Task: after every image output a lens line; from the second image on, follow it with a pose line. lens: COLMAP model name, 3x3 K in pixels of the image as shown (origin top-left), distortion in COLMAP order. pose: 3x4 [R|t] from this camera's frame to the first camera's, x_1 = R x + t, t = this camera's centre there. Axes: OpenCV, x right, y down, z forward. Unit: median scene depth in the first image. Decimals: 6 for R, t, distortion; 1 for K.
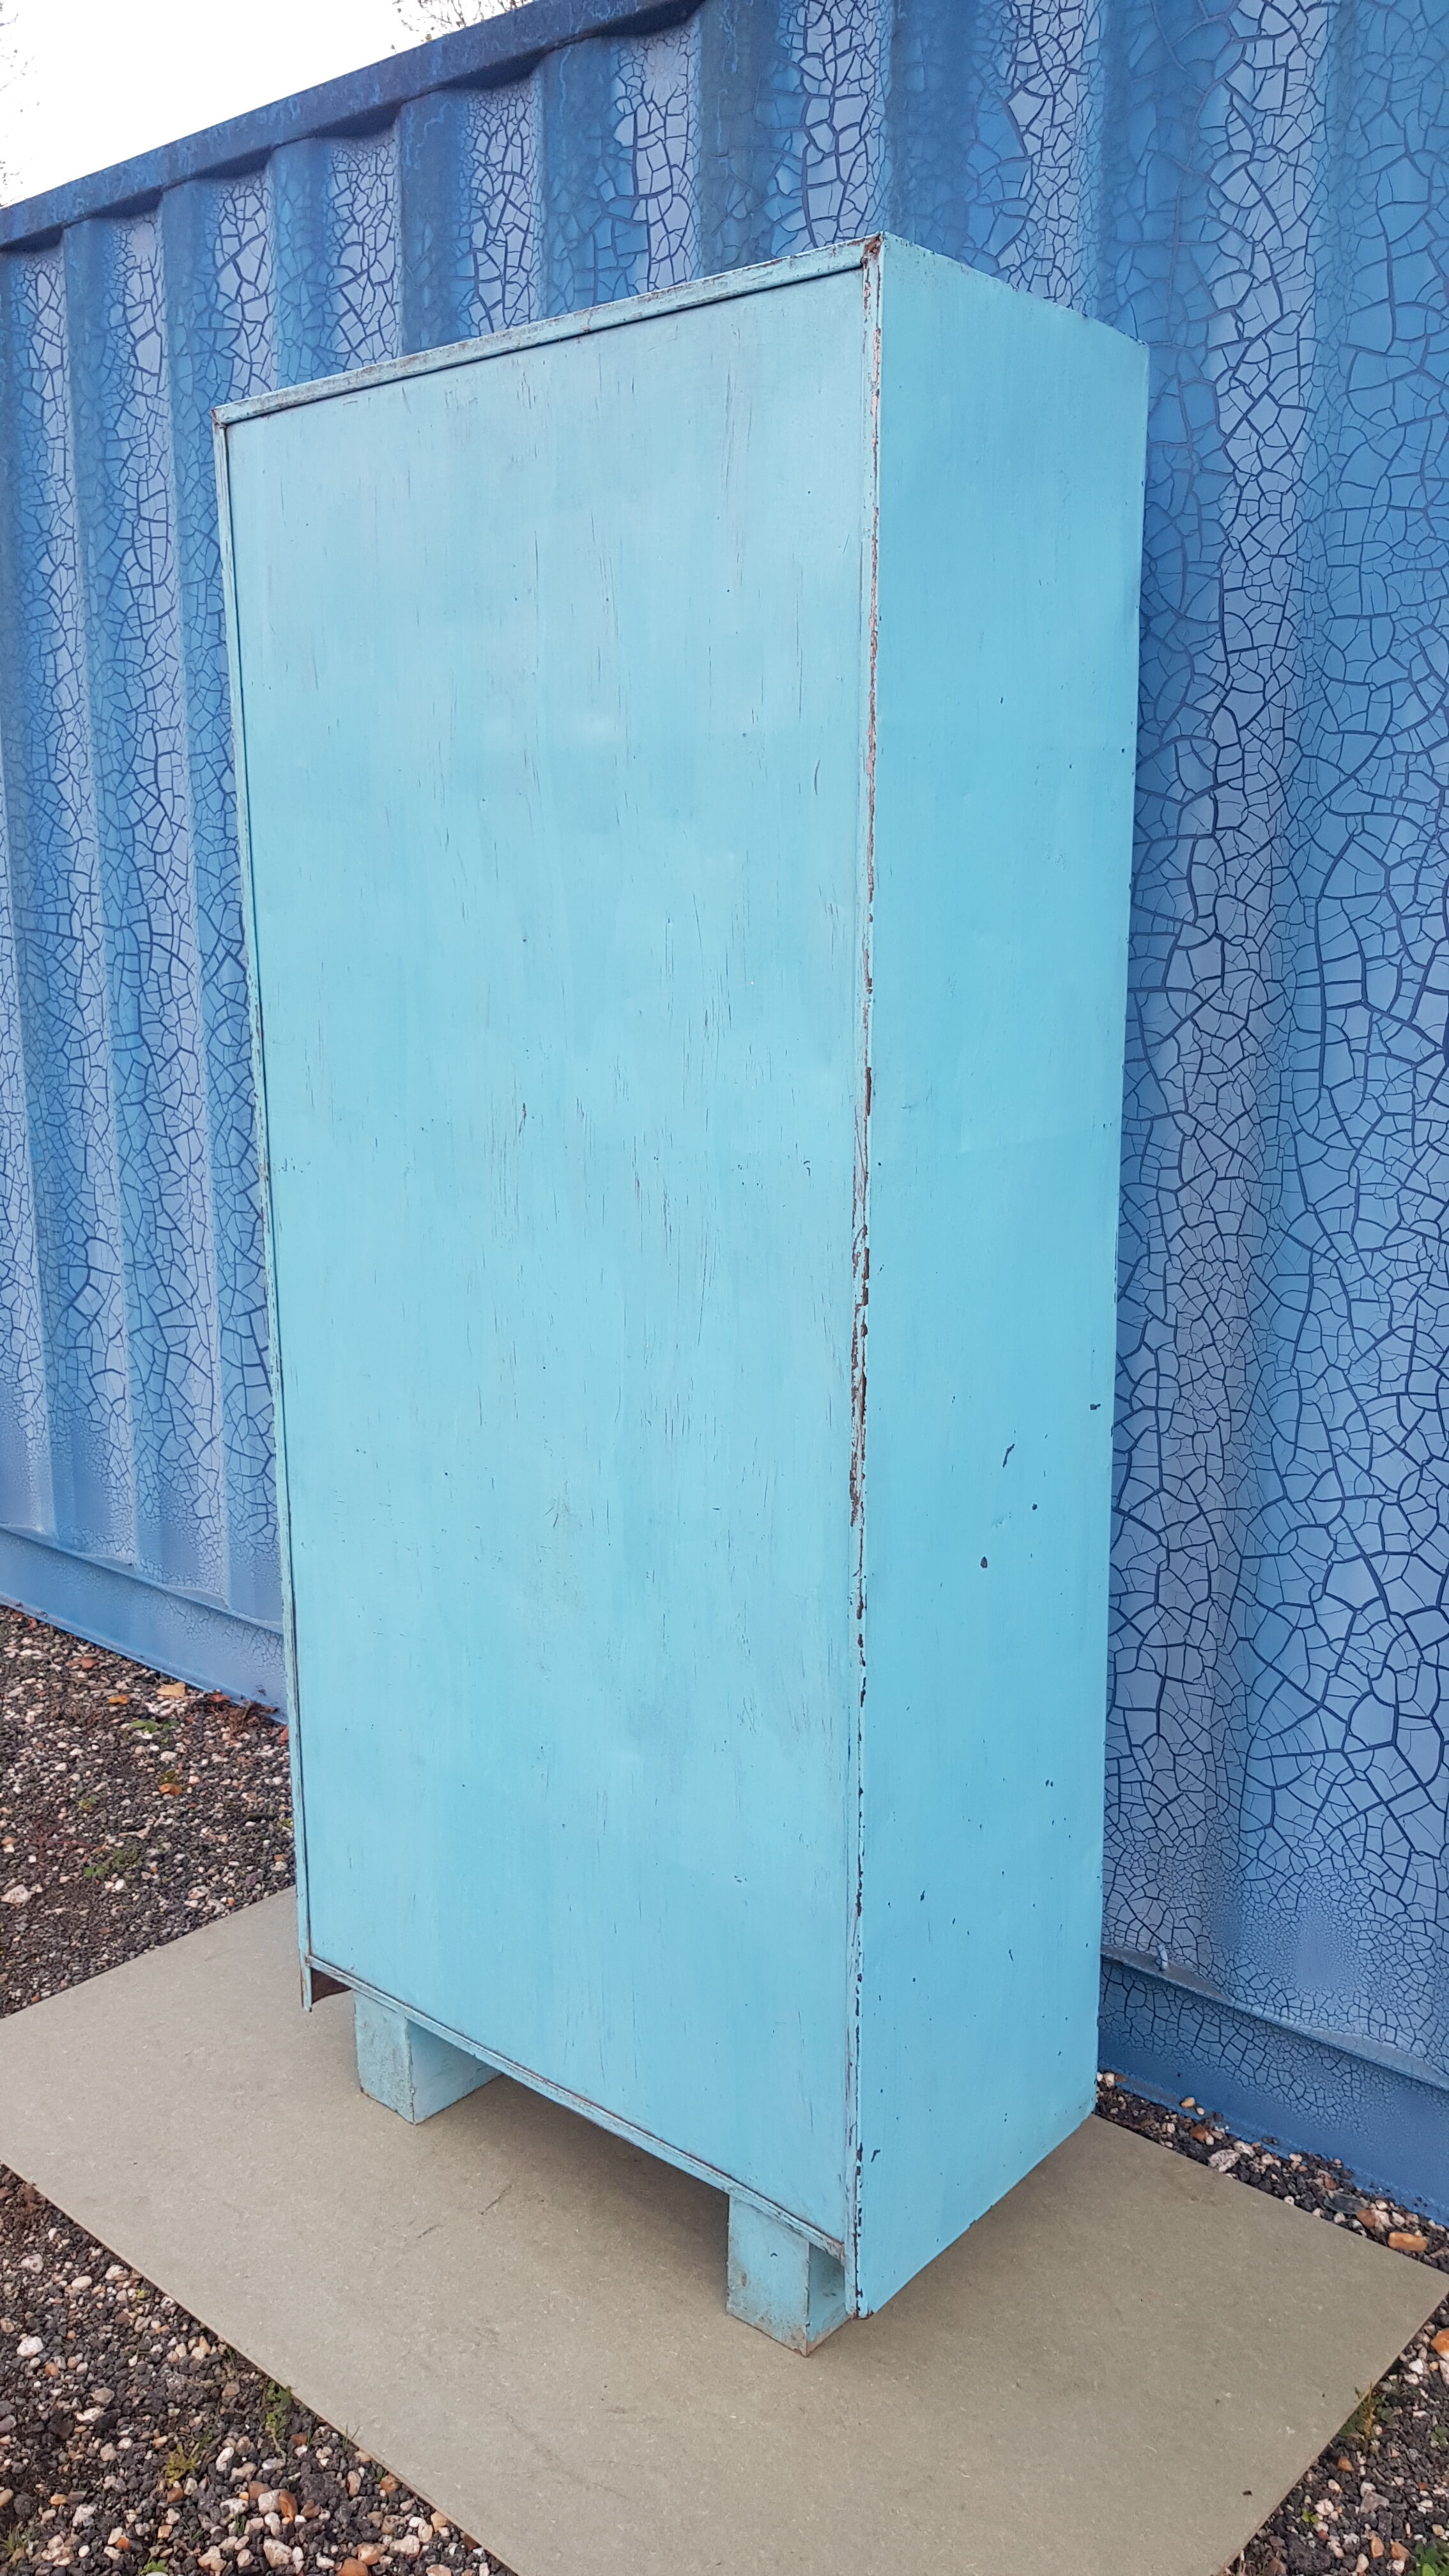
lens RADIAL K [[2008.5, 0, 729.3], [0, 2008.5, 1312.9], [0, 0, 1]] dist [0.048979, -0.097651]
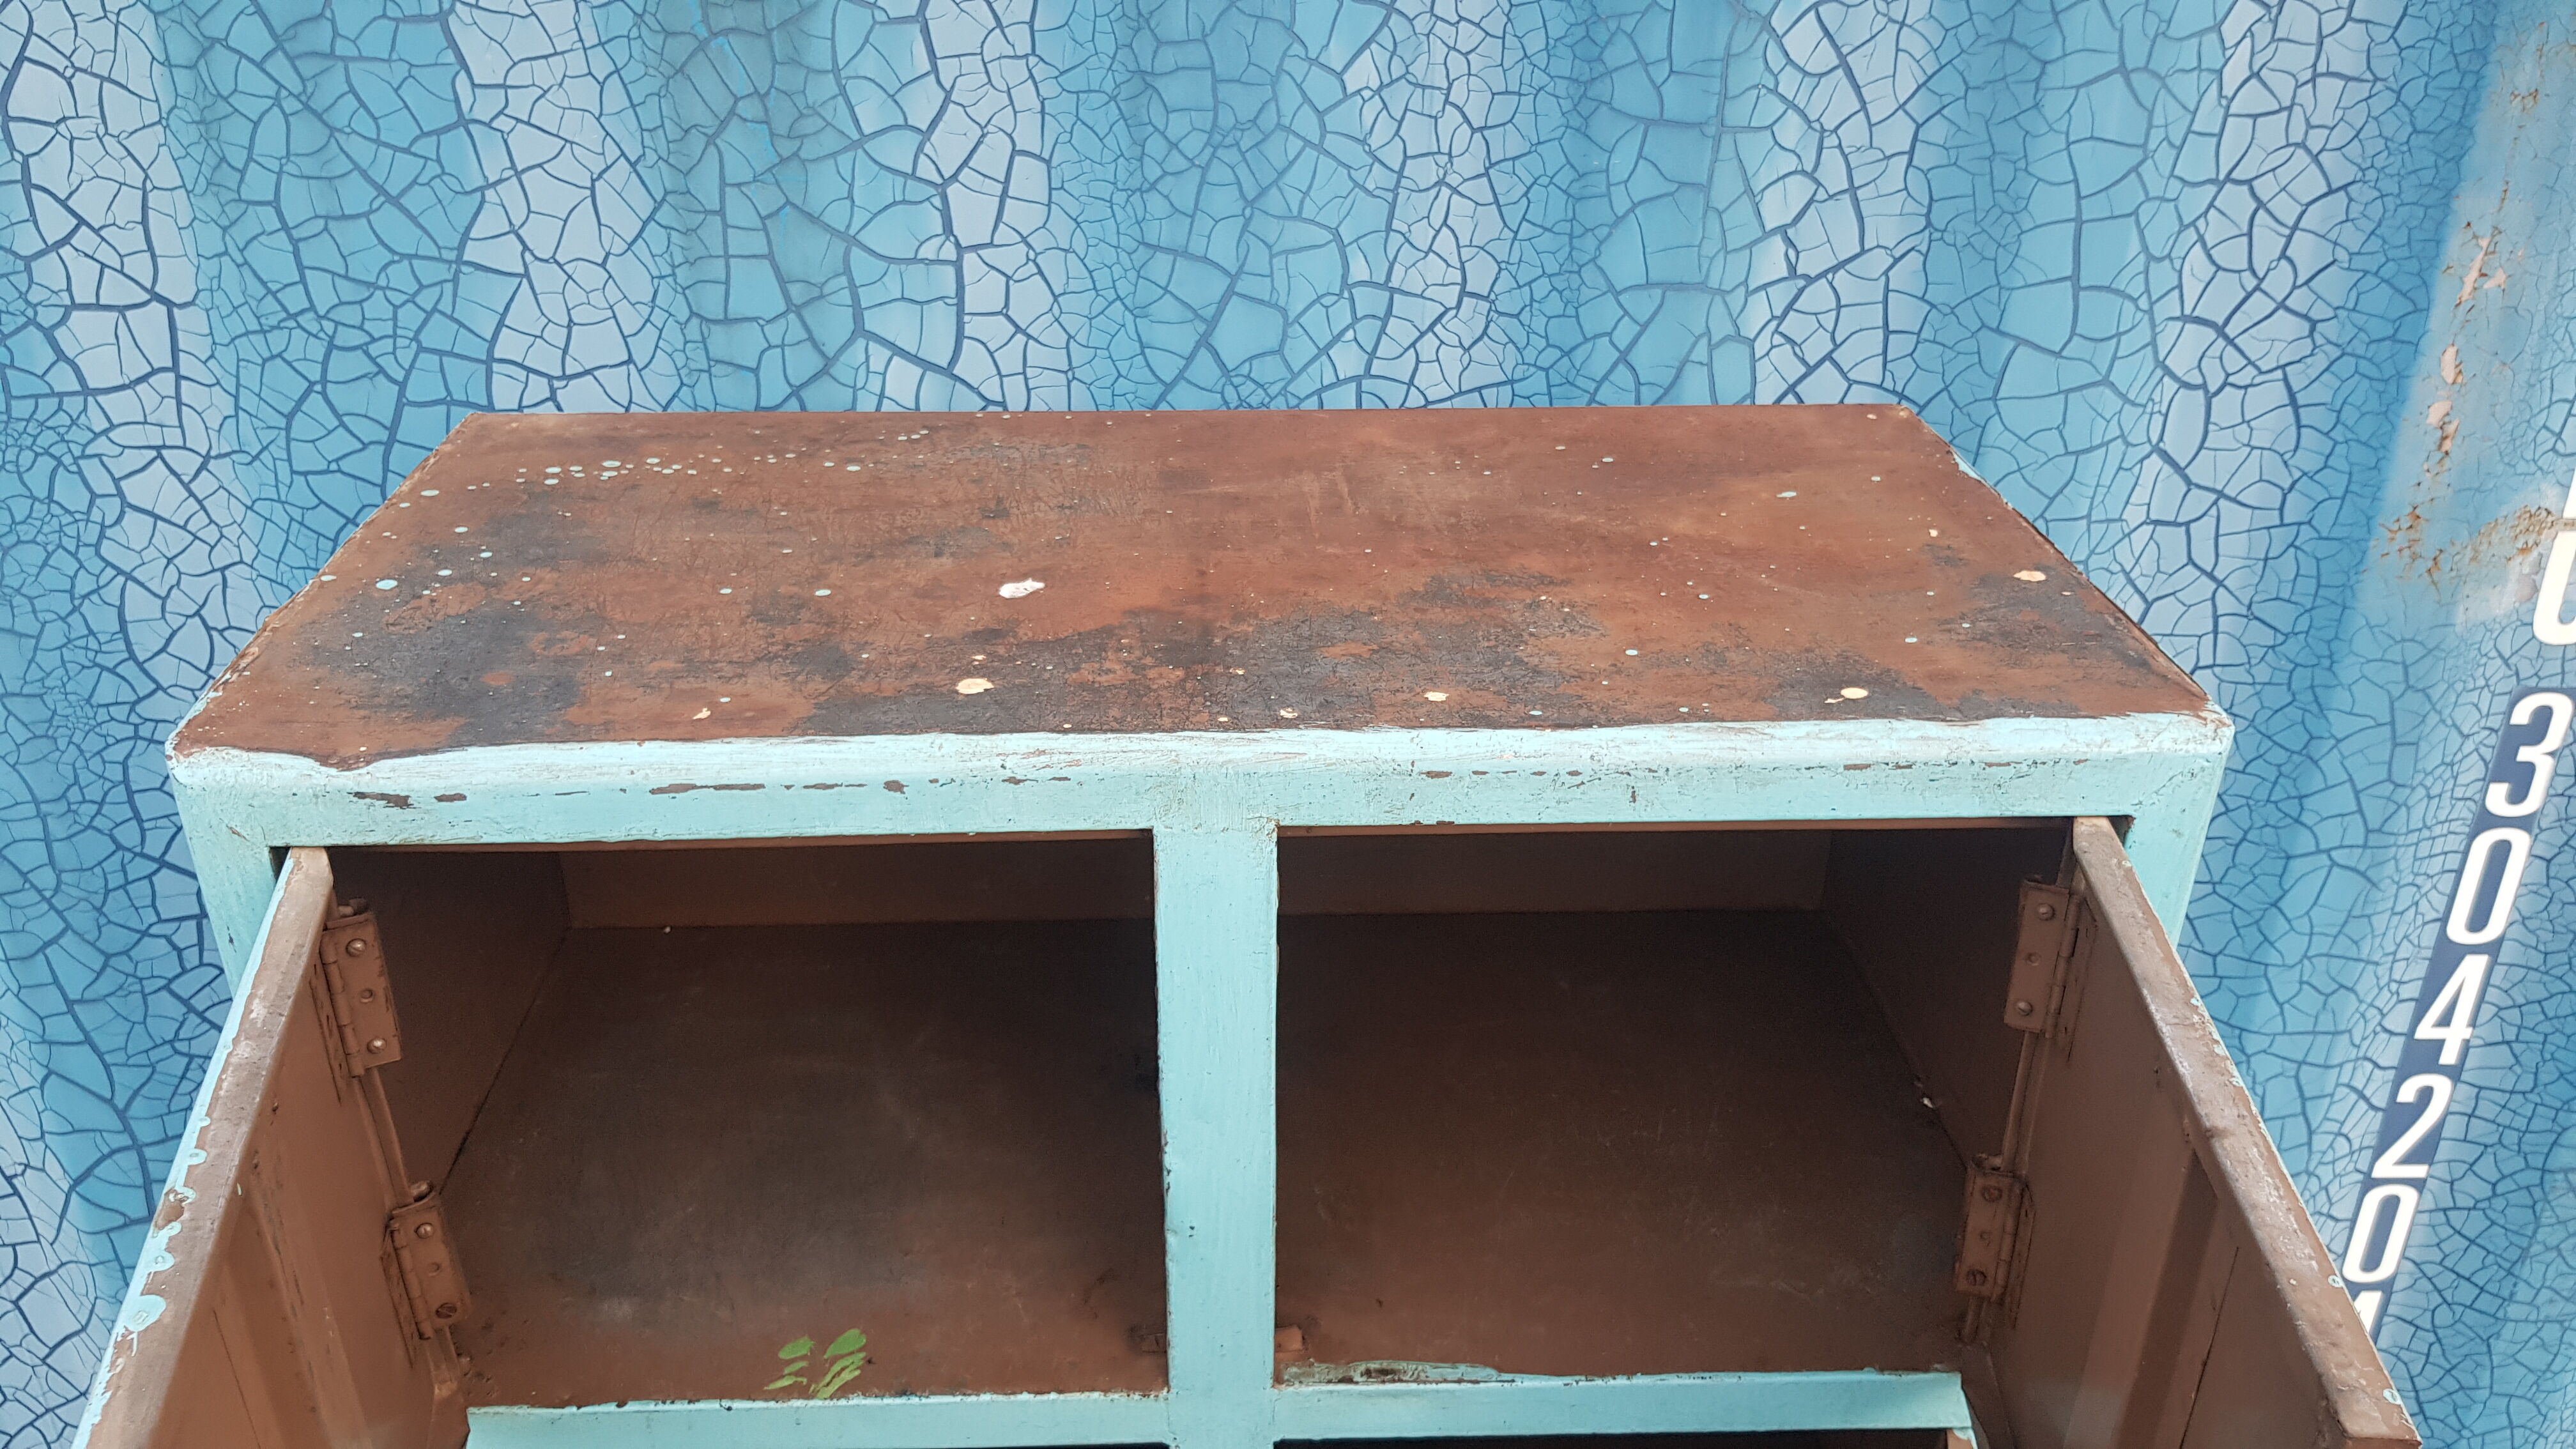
lens RADIAL K [[2008.5, 0, 1275.4], [0, 2008.5, 730.5], [0, 0, 1]] dist [0.048979, -0.097651]
pose [[0.742083, -0.288822, 0.604893, -0.275369], [0.141023, 0.949482, 0.280349, -0.516964], [-0.655306, -0.122738, 0.745325, 0.583232]]
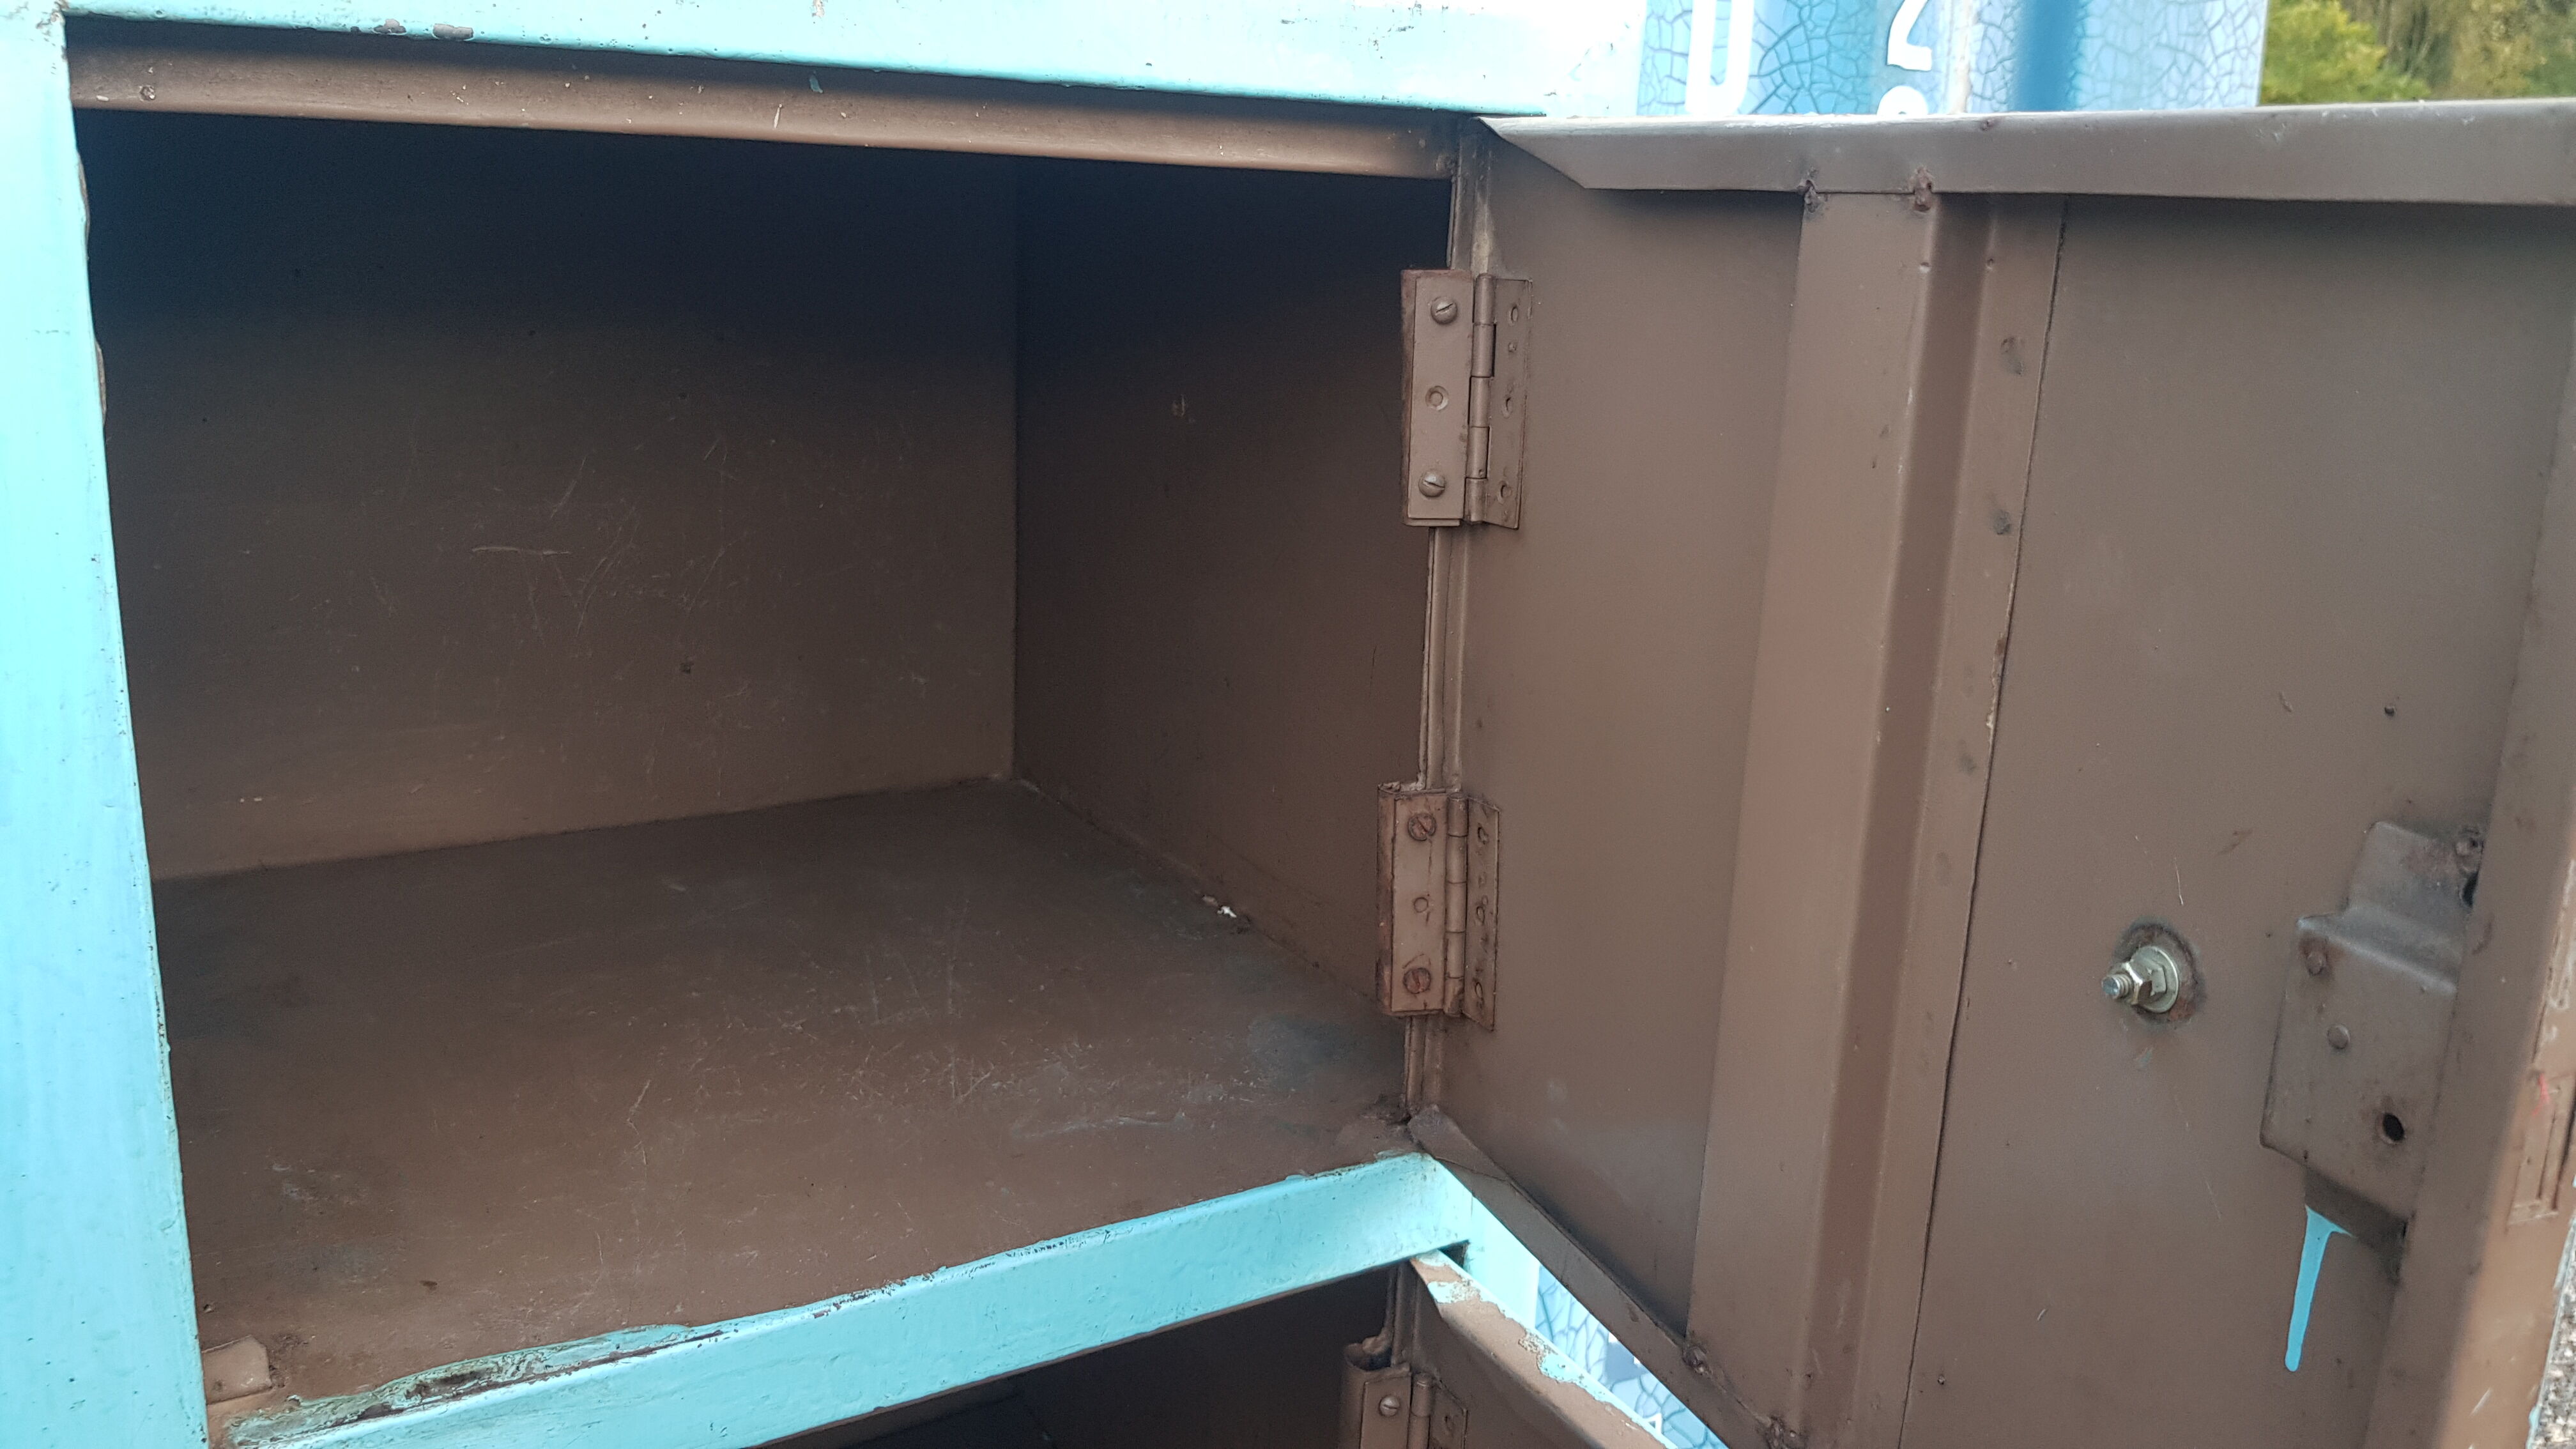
lens RADIAL K [[2008.5, 0, 1287.8], [0, 2008.5, 705.5], [0, 0, 1]] dist [0.048979, -0.097651]
pose [[0.314772, -0.209232, 0.925819, -0.187977], [0.179488, 0.970924, 0.158401, -0.339217], [-0.932042, 0.116313, 0.343175, 0.715934]]
